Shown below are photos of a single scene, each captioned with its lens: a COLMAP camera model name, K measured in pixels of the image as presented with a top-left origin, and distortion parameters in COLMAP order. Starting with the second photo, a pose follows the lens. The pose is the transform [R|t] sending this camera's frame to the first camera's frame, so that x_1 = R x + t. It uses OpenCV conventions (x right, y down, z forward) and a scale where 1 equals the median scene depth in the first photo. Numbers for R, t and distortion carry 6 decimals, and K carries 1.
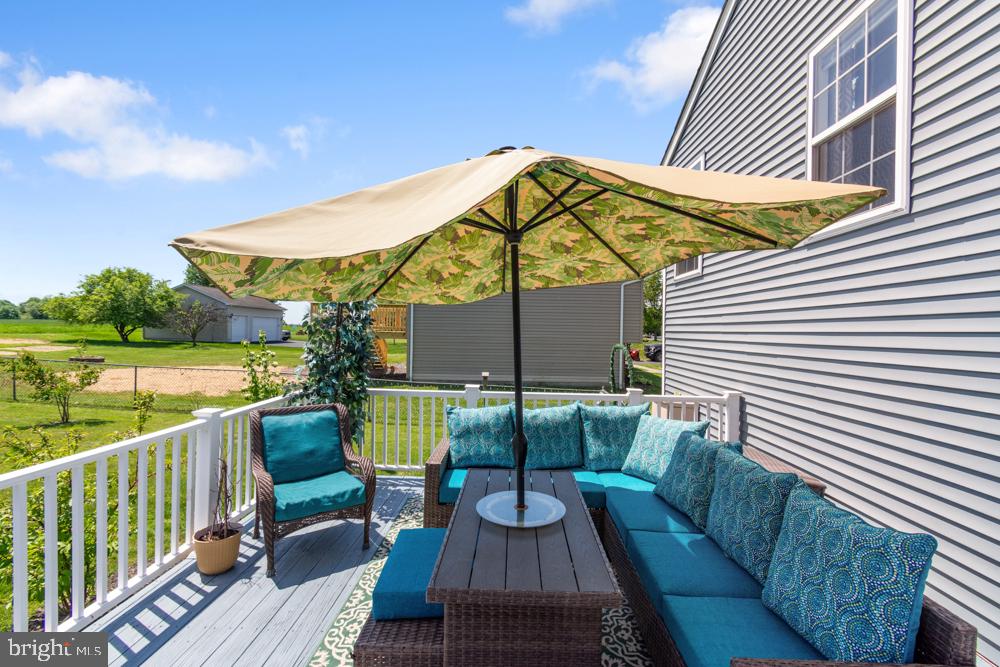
lens RADIAL K [[446.0, 0, 501.7], [0, 446.0, 335.4], [0, 0, 1]] dist [0.004804, -0.001576]
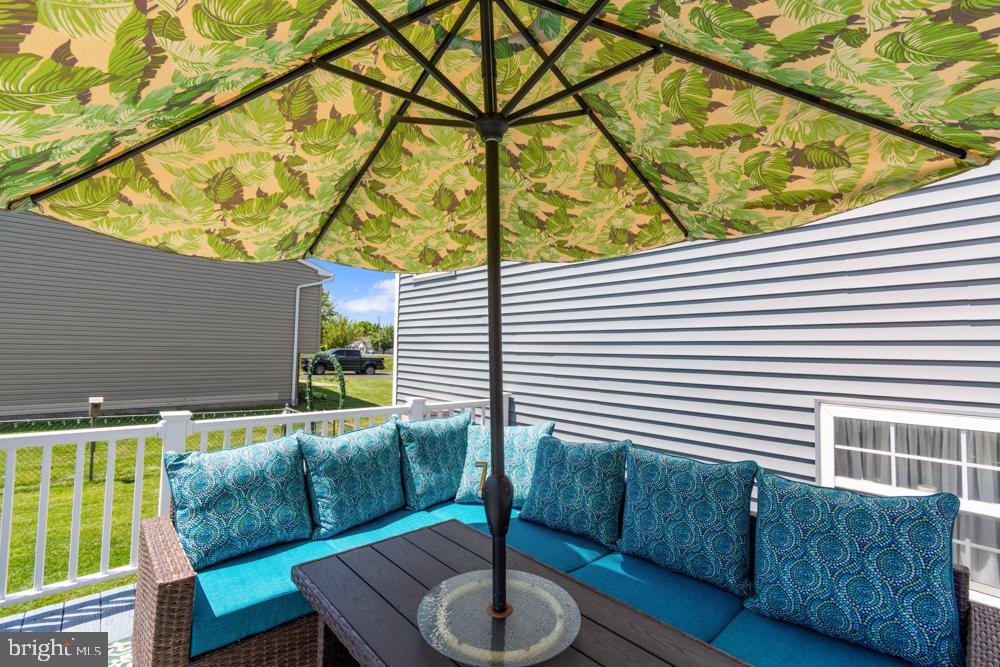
lens RADIAL K [[446.0, 0, 496.4], [0, 446.0, 329.5], [0, 0, 1]] dist [0.004804, -0.001576]
pose [[0.722163, 0.028635, 0.691130, -0.223724], [0.001386, 0.999081, -0.042843, 0.036119], [-0.691721, 0.031898, 0.721460, 0.364619]]
